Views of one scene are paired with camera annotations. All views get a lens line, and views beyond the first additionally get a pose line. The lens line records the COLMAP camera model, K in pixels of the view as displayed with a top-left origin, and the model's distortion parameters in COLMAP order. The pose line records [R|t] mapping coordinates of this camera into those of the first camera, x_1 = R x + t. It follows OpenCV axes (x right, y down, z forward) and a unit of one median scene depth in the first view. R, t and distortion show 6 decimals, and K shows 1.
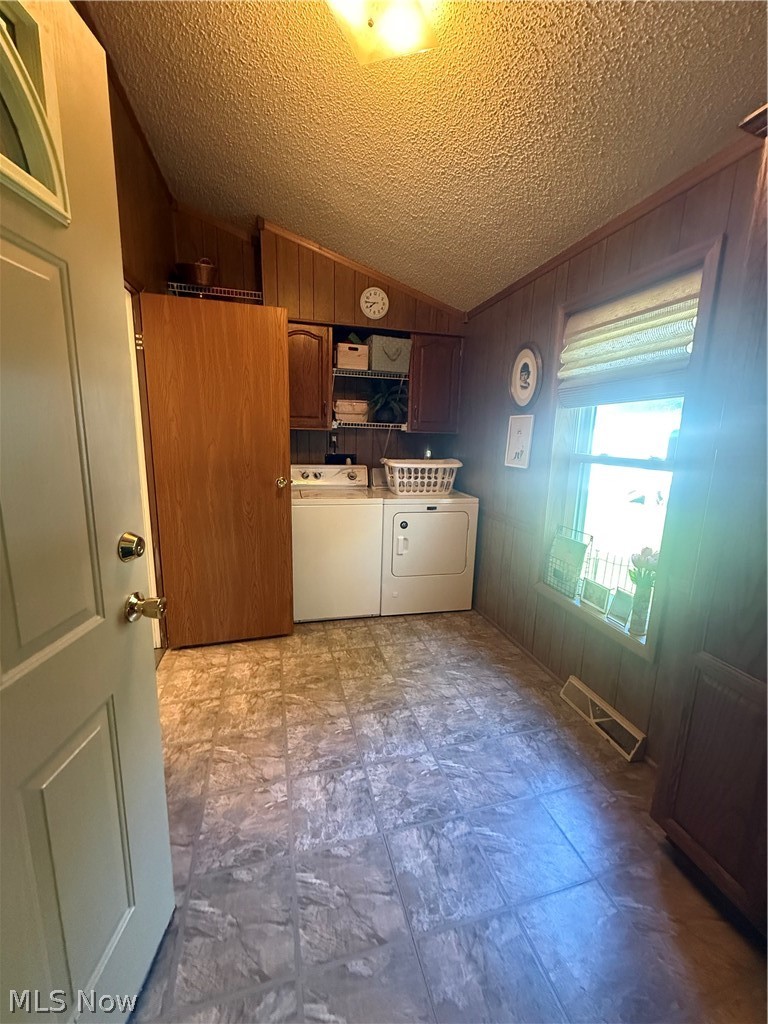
lens RADIAL K [[405.1, 0, 380.4], [0, 405.1, 510.3], [0, 0, 1]] dist [-0.000451, 0.000101]
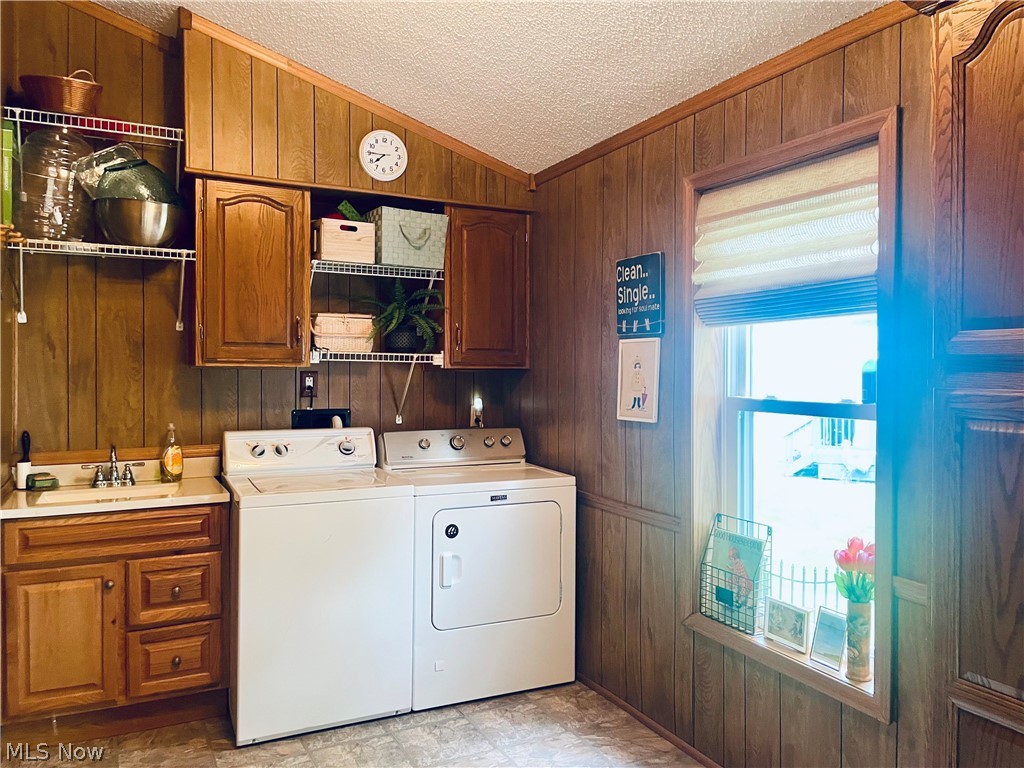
lens RADIAL K [[774.6, 0, 510.8], [0, 774.6, 378.9], [0, 0, 1]] dist [0.043107, -0.040987]
pose [[0.976318, -0.023162, 0.215095, -0.086417], [0.059113, 0.984977, -0.162252, 0.006893], [-0.208106, 0.171124, 0.963021, -0.080612]]
